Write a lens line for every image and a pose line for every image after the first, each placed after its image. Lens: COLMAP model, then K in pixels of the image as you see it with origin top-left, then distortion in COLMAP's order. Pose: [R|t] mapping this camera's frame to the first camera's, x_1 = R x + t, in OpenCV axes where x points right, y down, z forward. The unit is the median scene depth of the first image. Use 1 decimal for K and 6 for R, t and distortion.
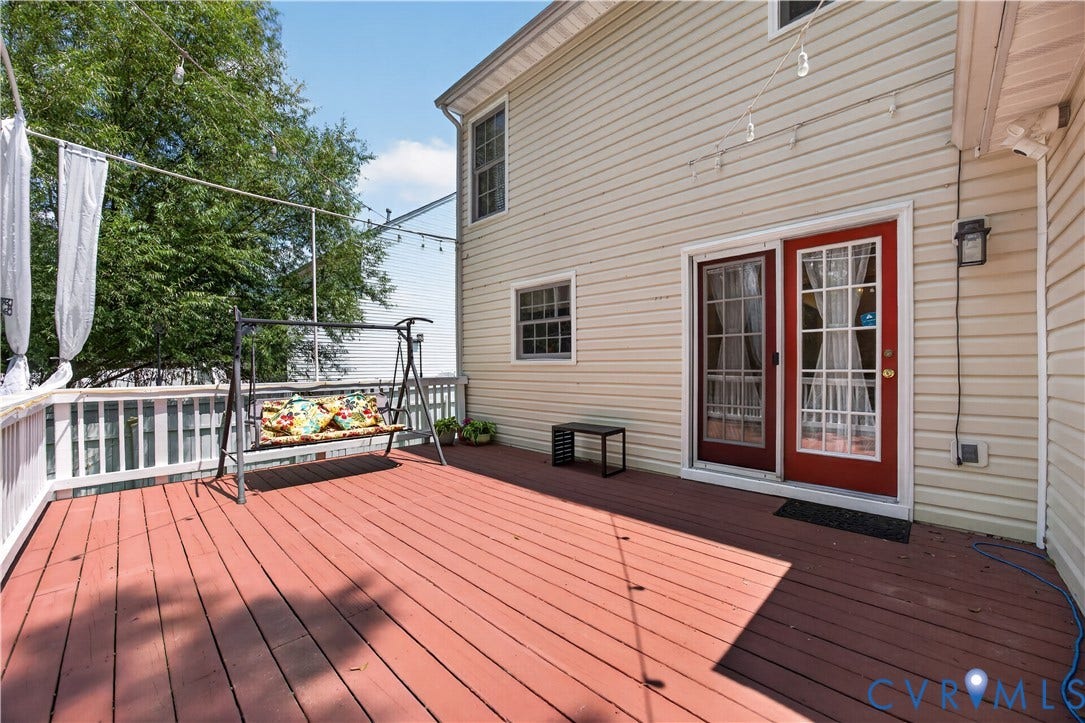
lens RADIAL K [[414.3, 0, 545.8], [0, 414.3, 365.7], [0, 0, 1]] dist [-0.016570, 0.004135]
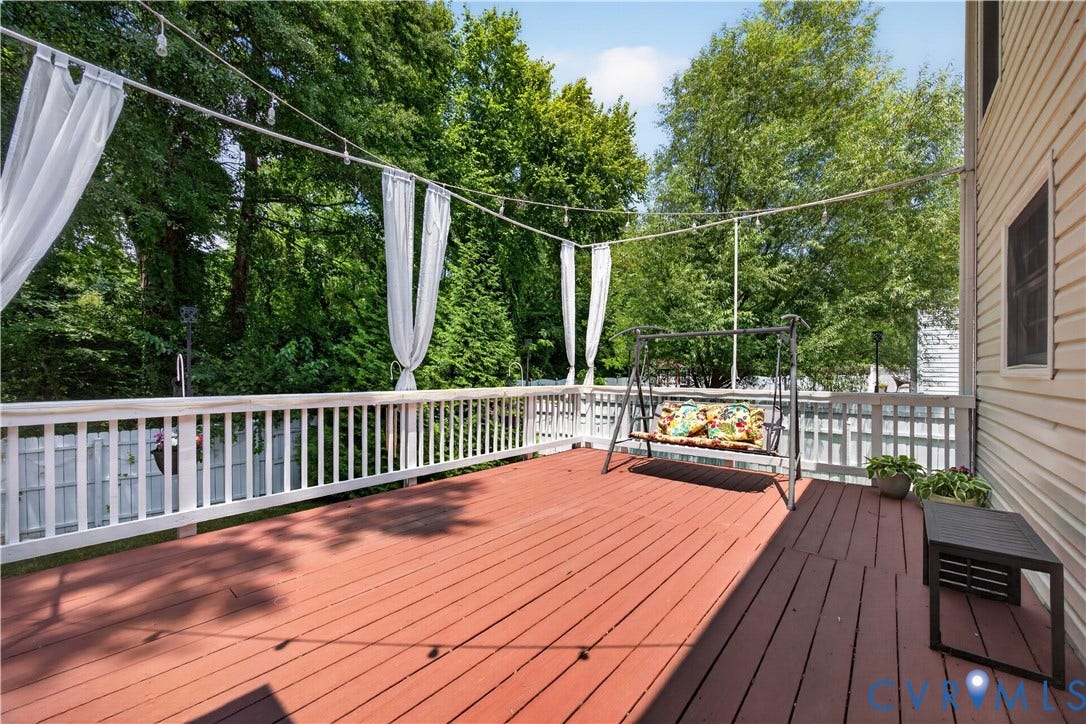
lens RADIAL K [[414.6, 0, 546.3], [0, 414.6, 366.2], [0, 0, 1]] dist [-0.016570, 0.004135]
pose [[0.077172, -0.013991, -0.996920, 0.538371], [-0.005474, 0.999881, -0.014457, -0.002754], [0.997003, 0.006572, 0.077086, 0.594049]]
